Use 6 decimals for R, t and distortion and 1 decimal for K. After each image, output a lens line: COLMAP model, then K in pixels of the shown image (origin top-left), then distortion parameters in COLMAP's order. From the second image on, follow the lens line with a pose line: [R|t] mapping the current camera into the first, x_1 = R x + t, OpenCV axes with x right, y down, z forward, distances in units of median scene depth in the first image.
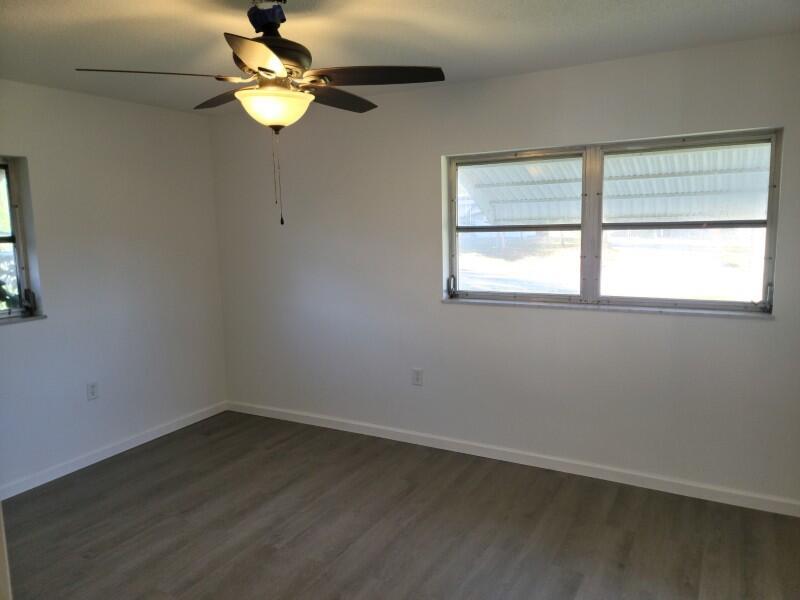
lens RADIAL K [[592.1, 0, 400.0], [0, 592.1, 300.0], [0, 0, 1]] dist [0.100397, -0.000481]
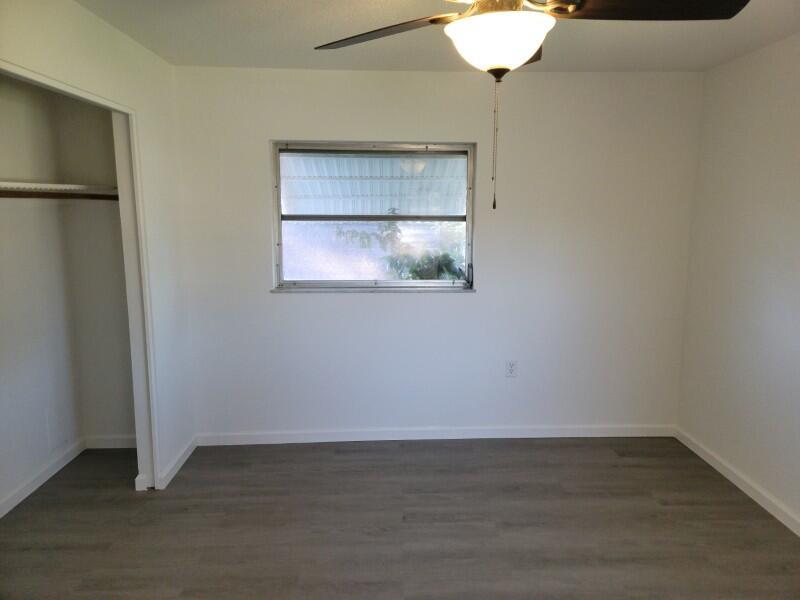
lens RADIAL K [[592.1, 0, 400.0], [0, 592.1, 300.0], [0, 0, 1]] dist [0.100397, -0.000481]
pose [[0.539024, 0.156728, -0.827580, 0.243690], [-0.129316, 0.986286, 0.102557, -0.051833], [0.832304, 0.051739, 0.551899, 0.344116]]
